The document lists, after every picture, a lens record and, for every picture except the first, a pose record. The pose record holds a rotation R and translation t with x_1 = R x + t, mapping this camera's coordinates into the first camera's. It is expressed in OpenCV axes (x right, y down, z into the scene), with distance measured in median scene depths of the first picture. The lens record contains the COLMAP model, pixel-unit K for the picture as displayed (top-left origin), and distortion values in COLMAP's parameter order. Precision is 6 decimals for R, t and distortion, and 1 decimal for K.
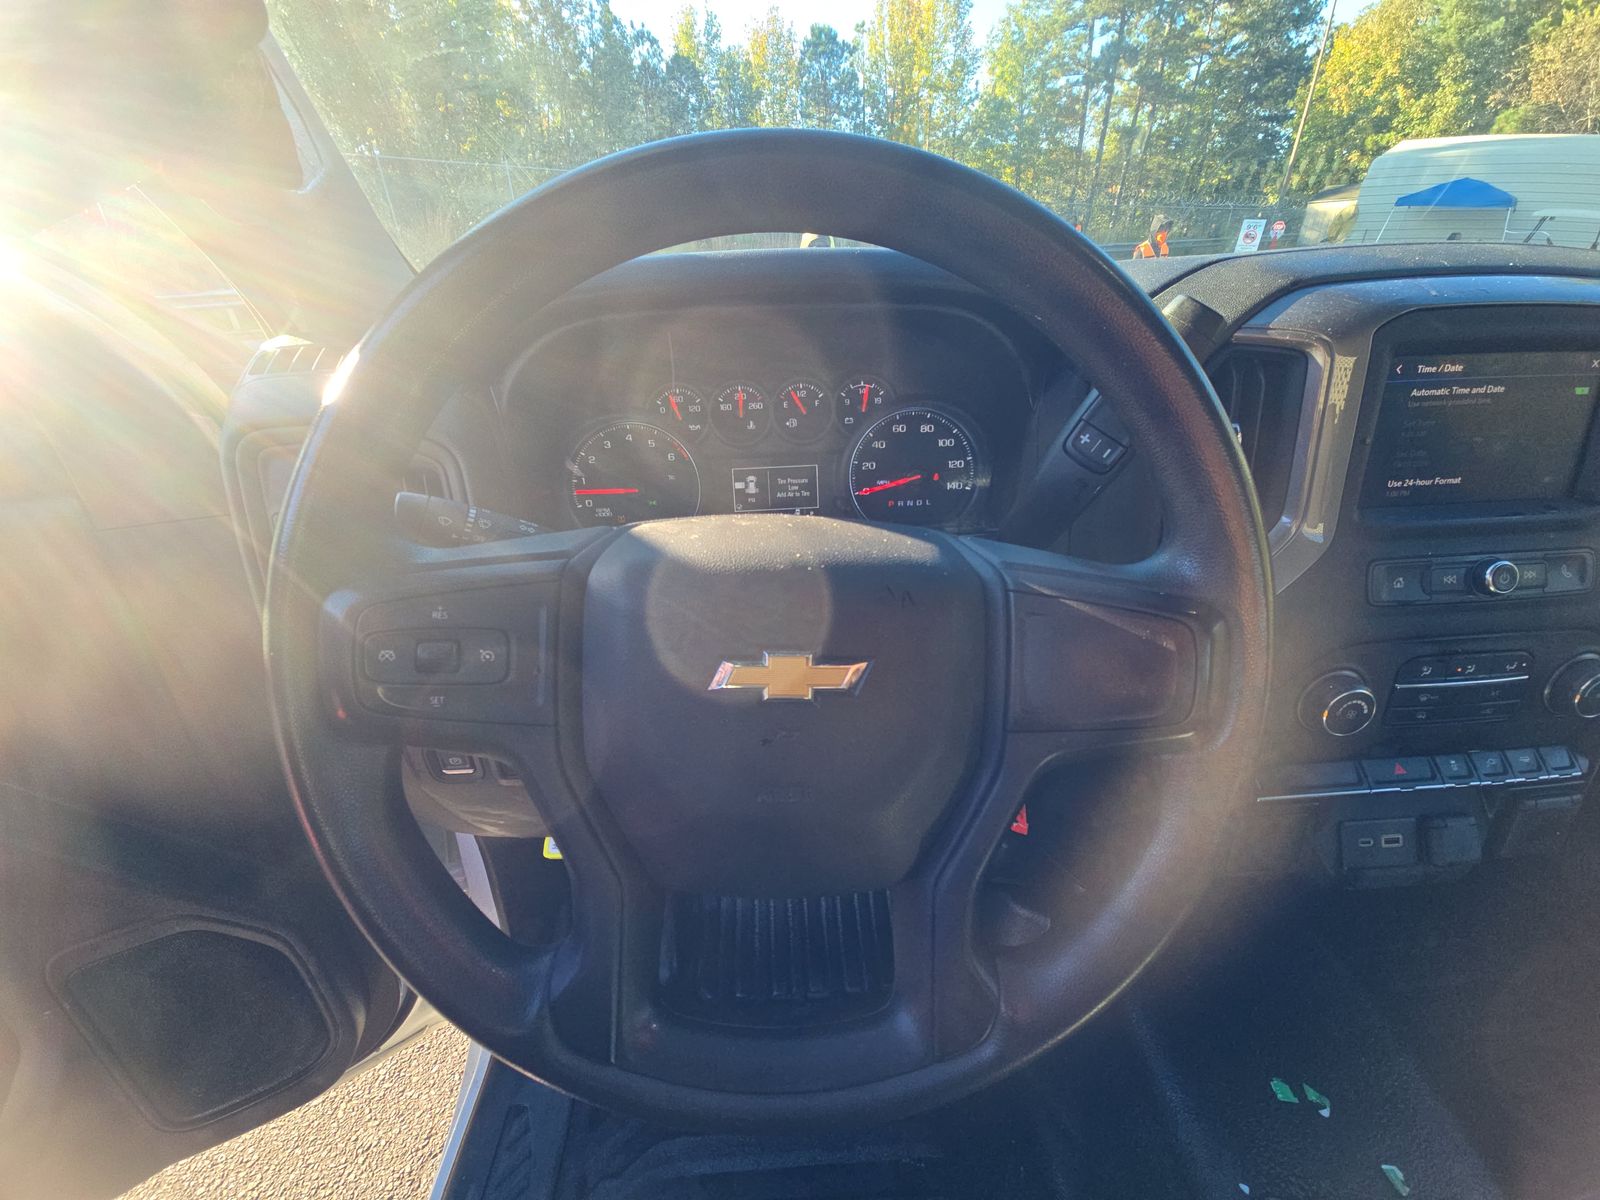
lens RADIAL K [[631.3, 0, 800.0], [0, 631.3, 600.0], [0, 0, 1]] dist [0.040709, -0.023898]
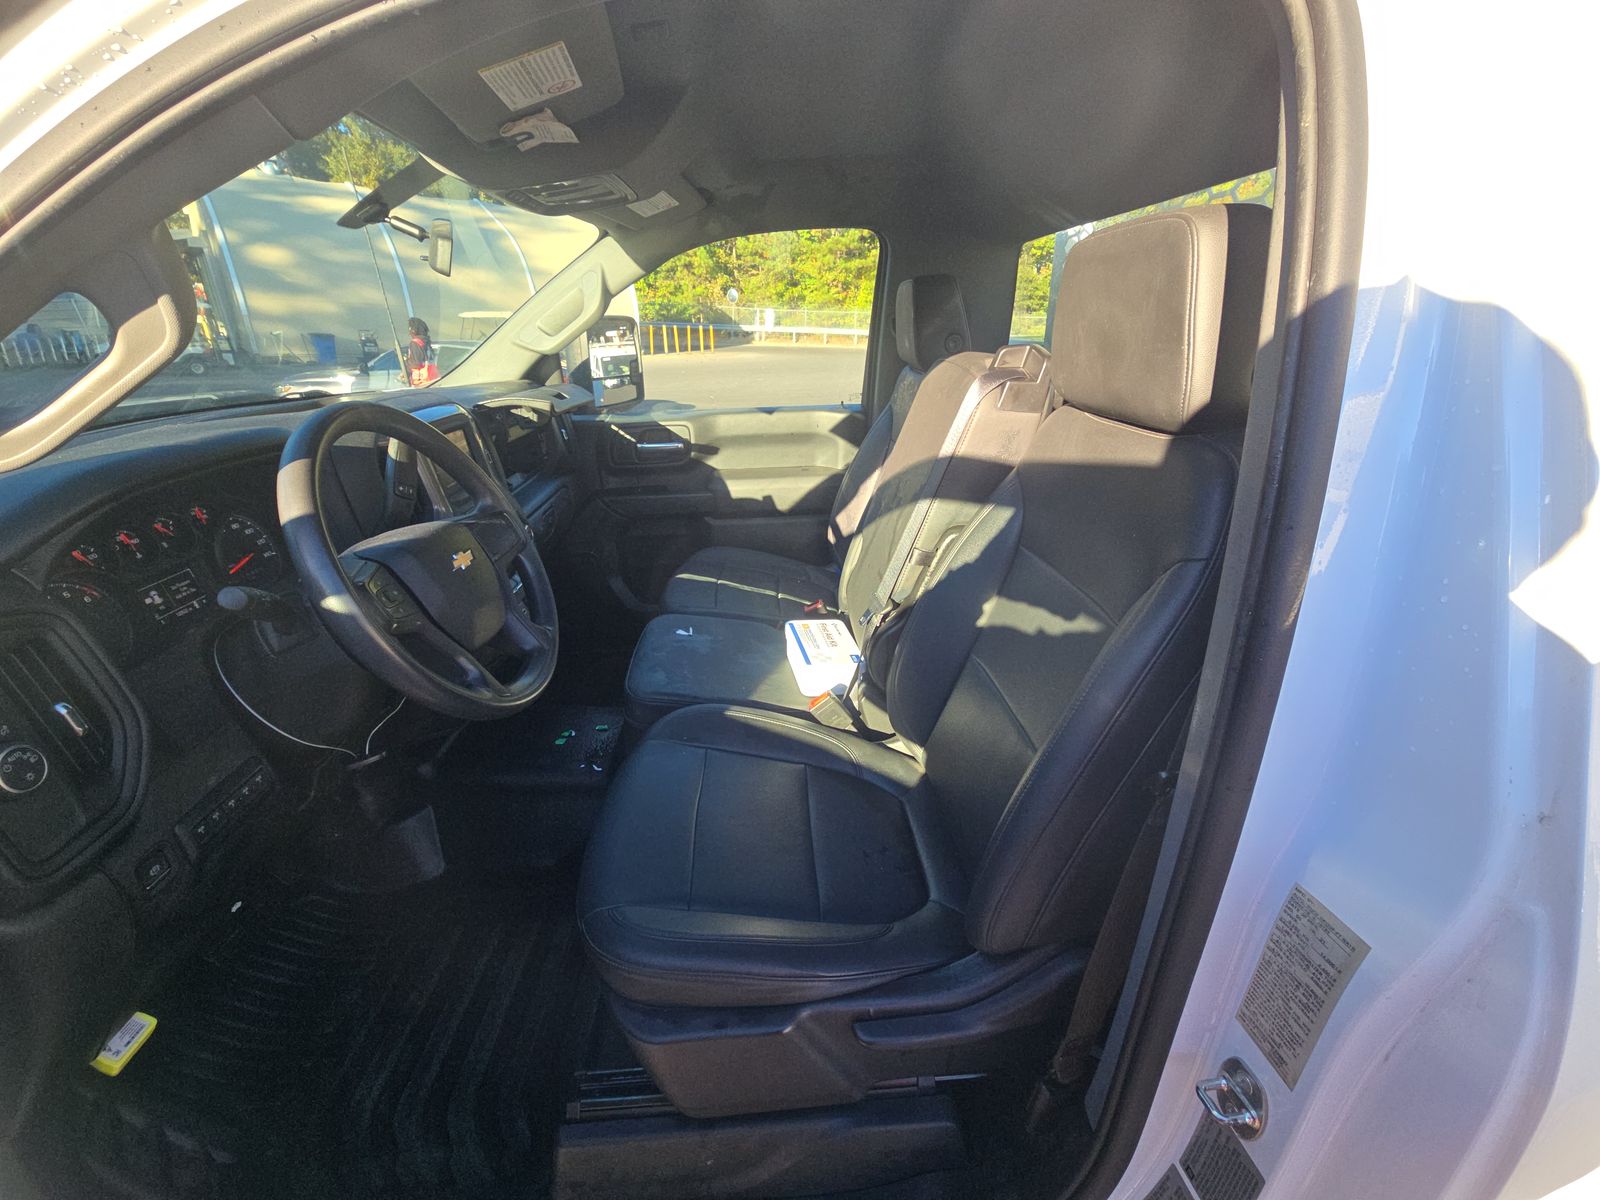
lens RADIAL K [[661.5, 0, 812.5], [0, 661.5, 608.2], [0, 0, 1]] dist [-0.000256, 0.000070]
pose [[-0.007376, -0.370636, 0.928749, -1.439882], [0.478793, 0.814081, 0.328678, 0.041998], [-0.877897, 0.447103, 0.171453, -0.458643]]
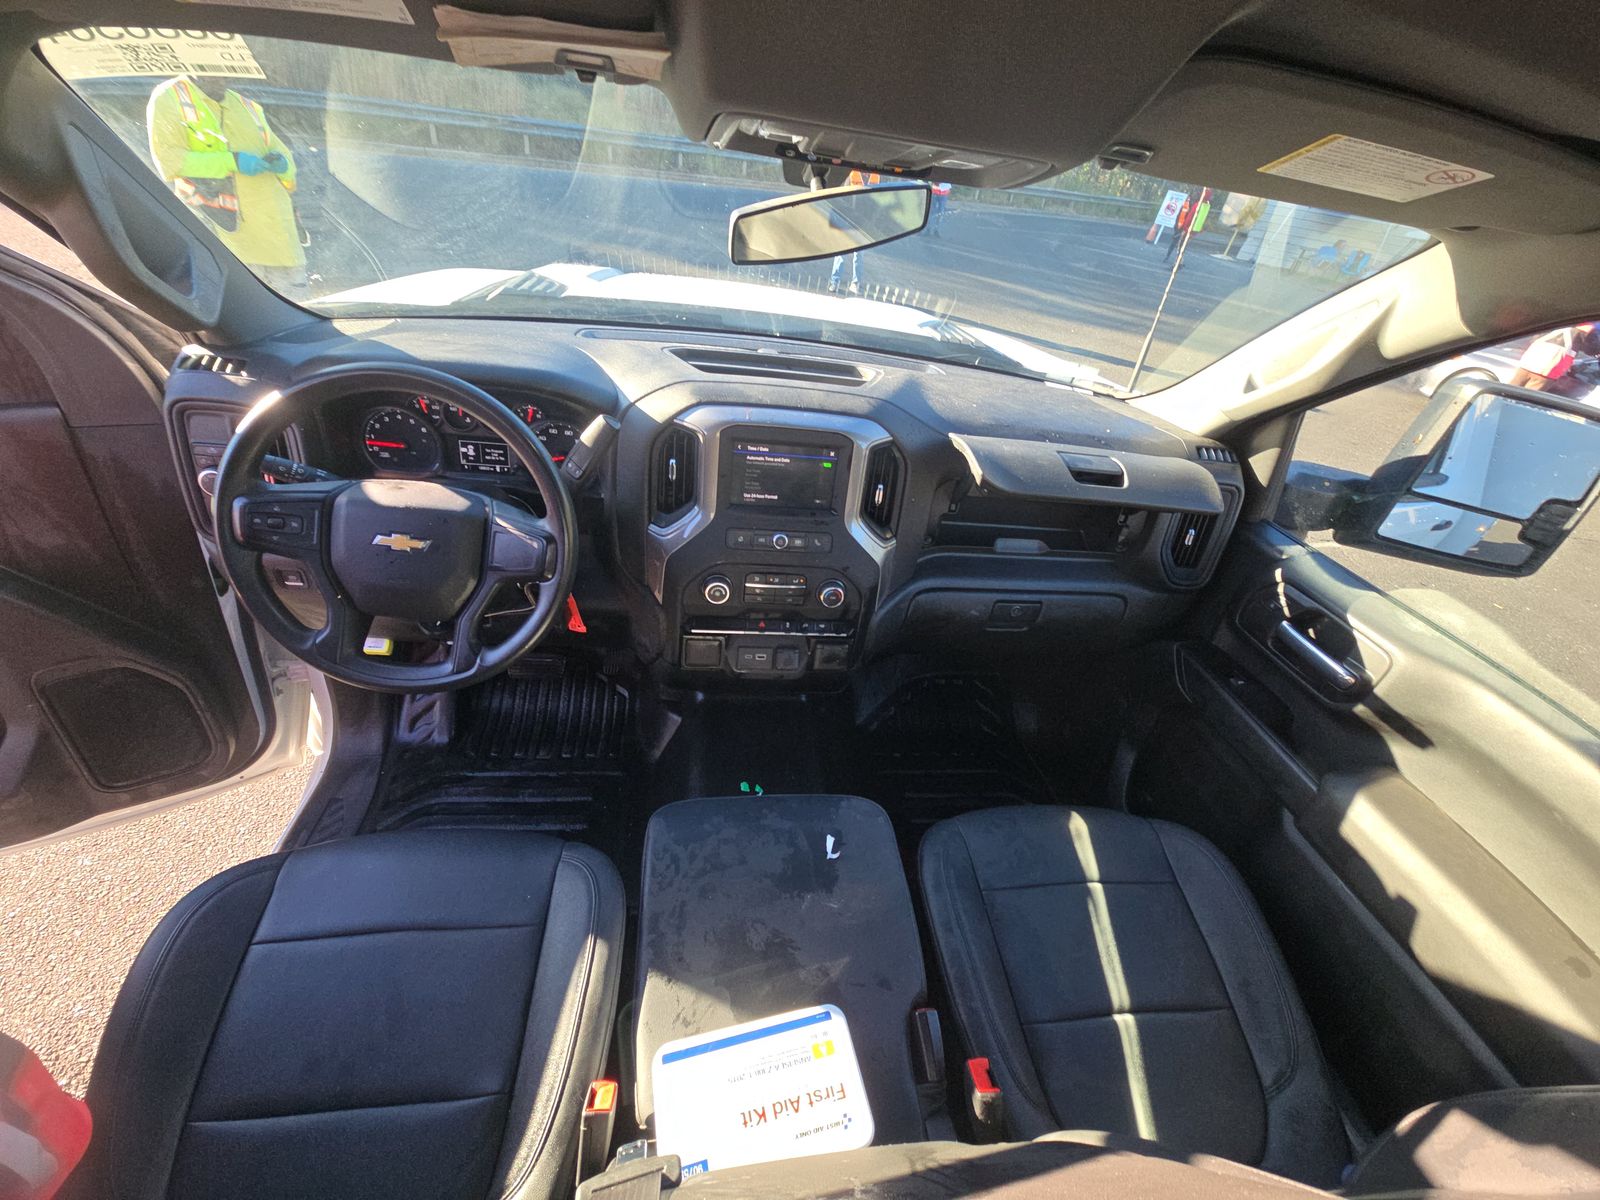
lens RADIAL K [[661.5, 0, 812.5], [0, 661.5, 608.2], [0, 0, 1]] dist [-0.000256, 0.000070]
pose [[0.984076, 0.093968, 0.150879, 0.680609], [-0.113967, 0.984956, 0.129895, -0.096202], [-0.136403, -0.145022, 0.979981, -1.134321]]
